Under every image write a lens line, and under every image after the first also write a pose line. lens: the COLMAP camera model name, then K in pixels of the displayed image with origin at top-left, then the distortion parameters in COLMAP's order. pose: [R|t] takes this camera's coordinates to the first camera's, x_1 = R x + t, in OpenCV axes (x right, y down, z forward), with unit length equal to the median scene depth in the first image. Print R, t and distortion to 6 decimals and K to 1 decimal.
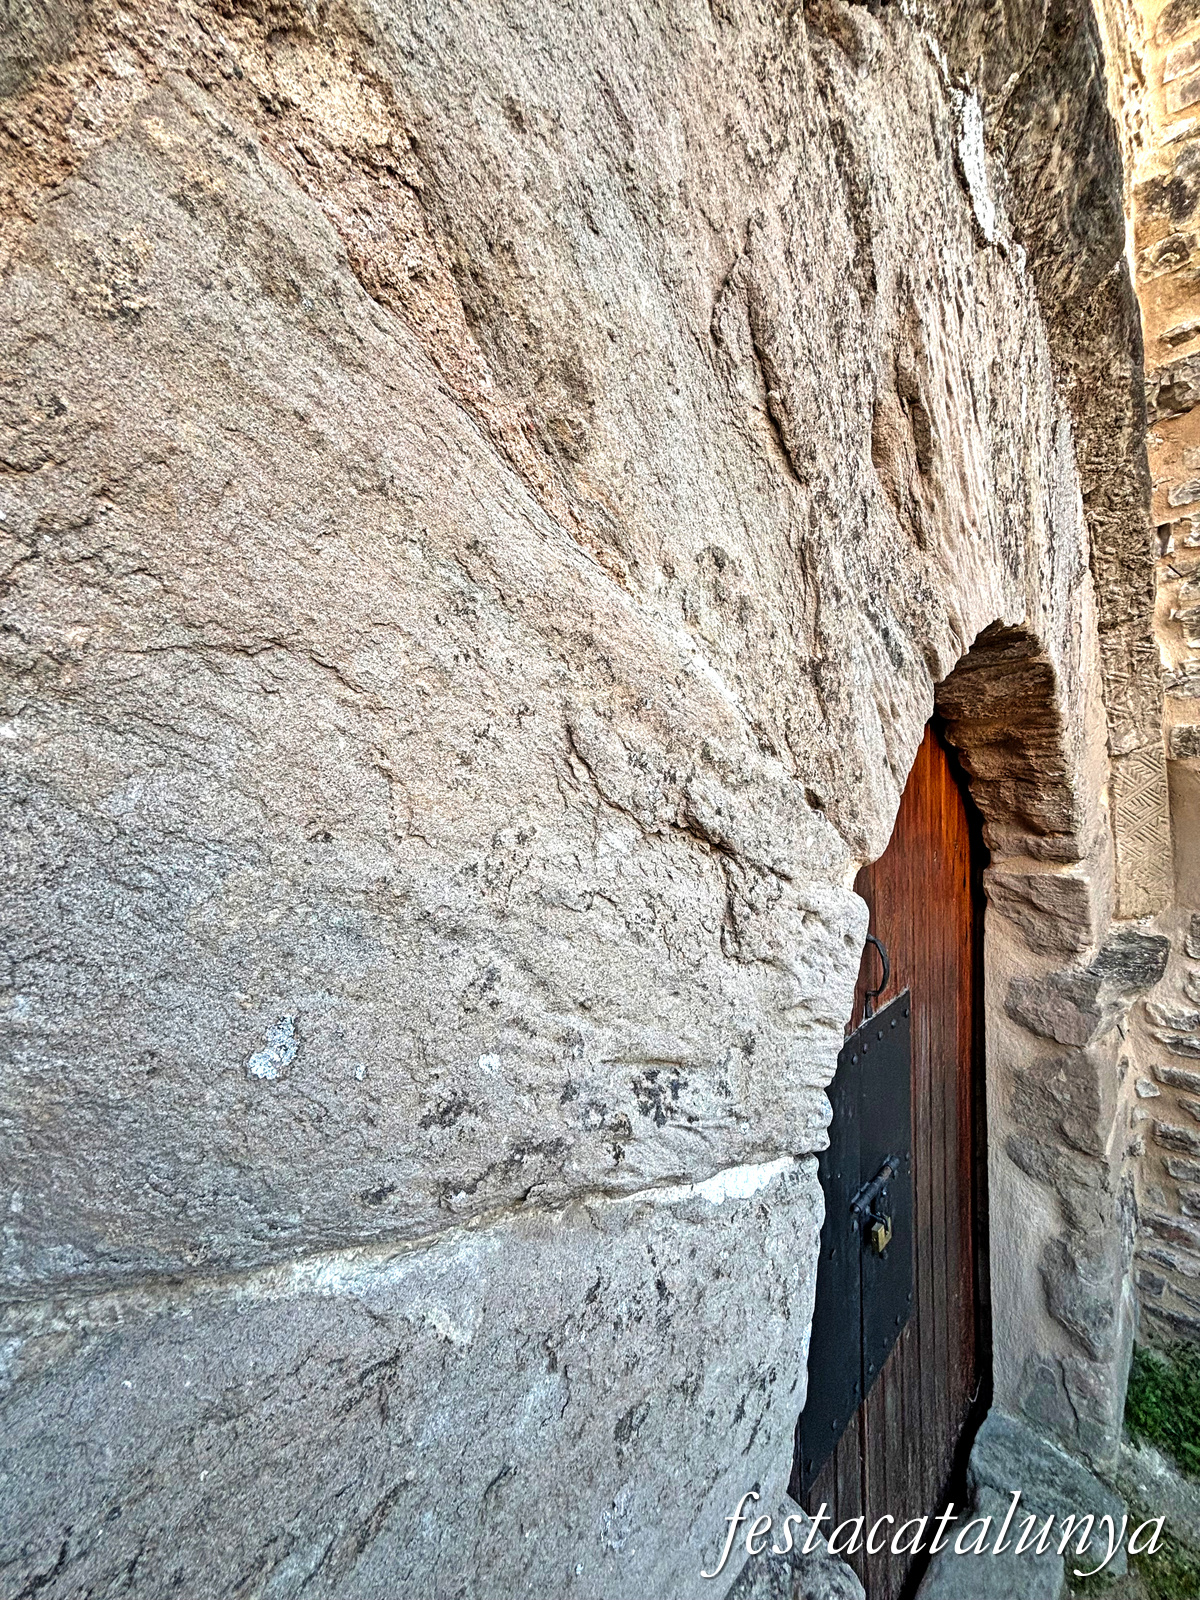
lens RADIAL K [[640.0, 0, 600.9], [0, 640.0, 797.5], [0, 0, 1]] dist [-0.000816, 0.000202]
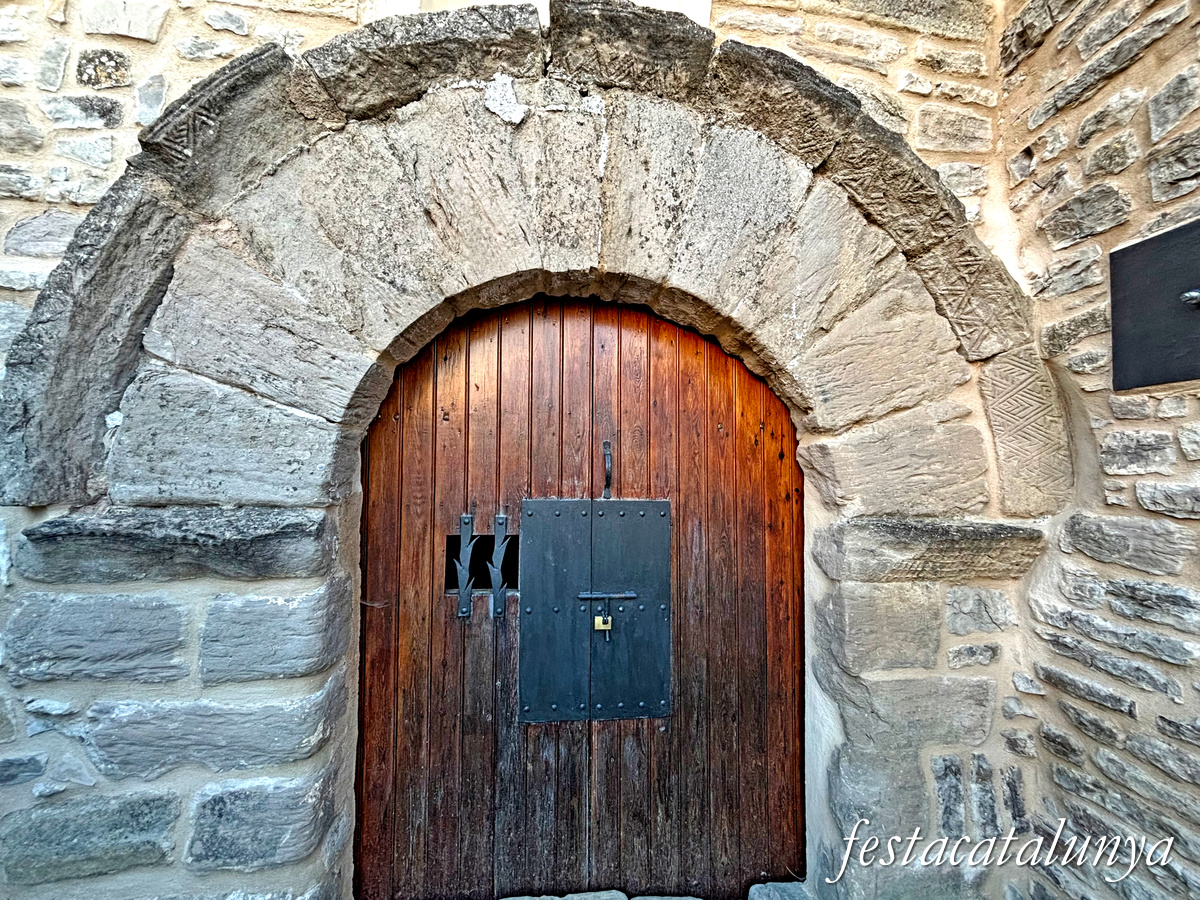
lens RADIAL K [[480.0, 0, 600.5], [0, 480.0, 449.6], [0, 0, 1]] dist [-0.000816, 0.000202]
pose [[0.776936, 0.019560, -0.629276, 0.886538], [-0.077197, 0.994935, -0.064386, 0.209023], [0.624829, 0.098602, 0.774510, -0.047247]]
